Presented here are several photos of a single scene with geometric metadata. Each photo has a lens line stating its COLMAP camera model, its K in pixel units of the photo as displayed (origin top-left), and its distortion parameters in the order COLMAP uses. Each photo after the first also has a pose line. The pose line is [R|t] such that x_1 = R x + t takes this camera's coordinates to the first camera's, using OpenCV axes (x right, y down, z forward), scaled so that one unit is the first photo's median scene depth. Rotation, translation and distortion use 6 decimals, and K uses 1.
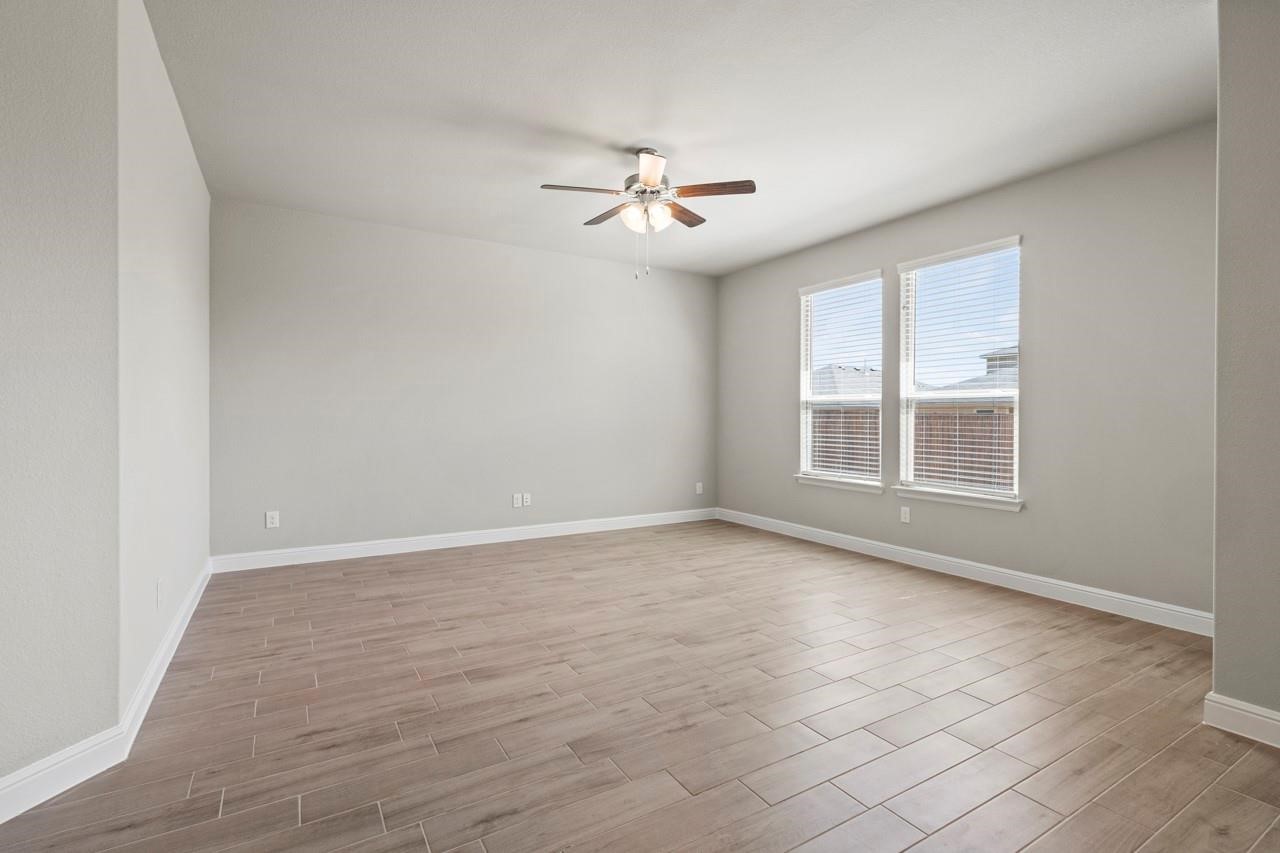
lens RADIAL K [[588.3, 0, 642.2], [0, 588.3, 421.5], [0, 0, 1]] dist [0.013751, -0.000431]
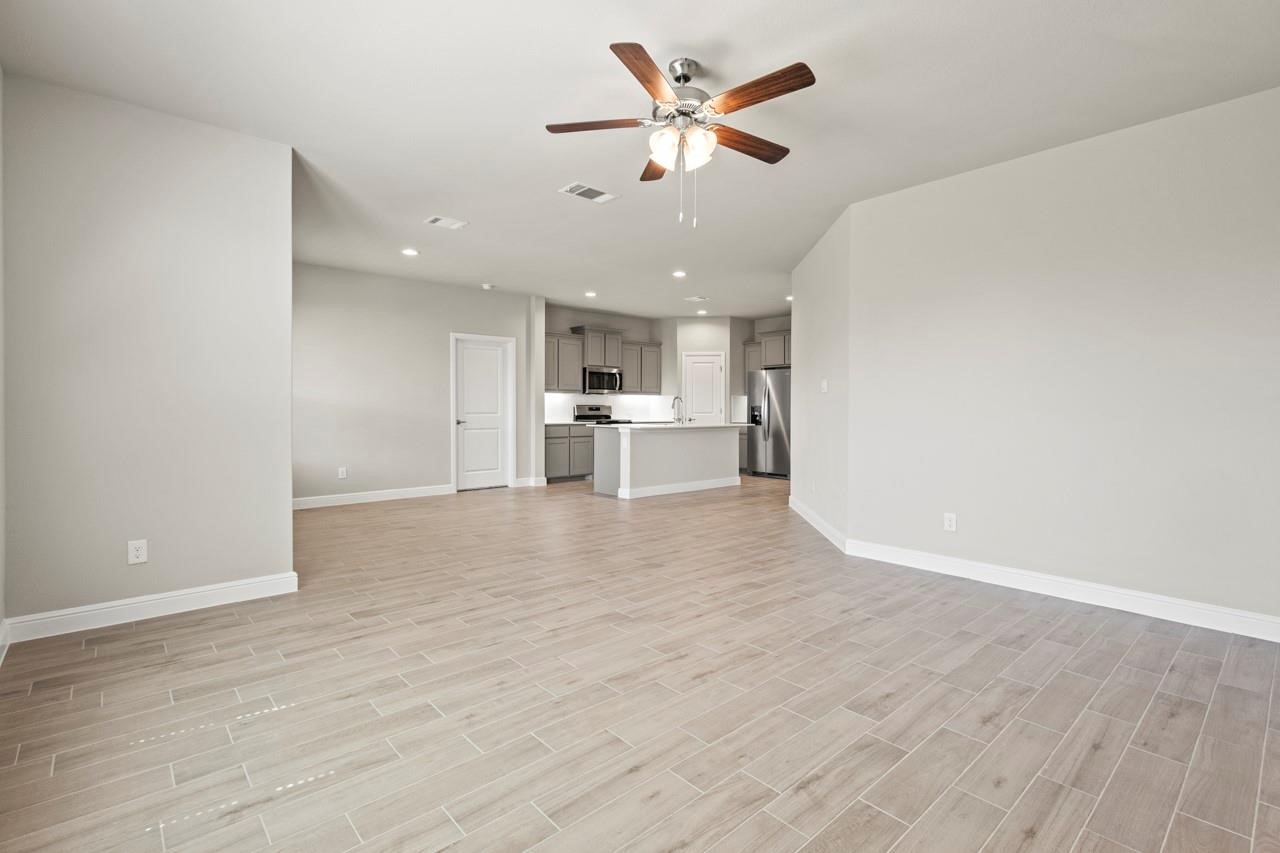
lens RADIAL K [[588.3, 0, 638.5], [0, 588.3, 419.4], [0, 0, 1]] dist [0.013751, -0.000431]
pose [[-0.982989, -0.003458, -0.183630, 0.212997], [-0.008885, 0.999547, 0.028740, -0.013194], [0.183447, 0.029882, -0.982575, 1.830798]]
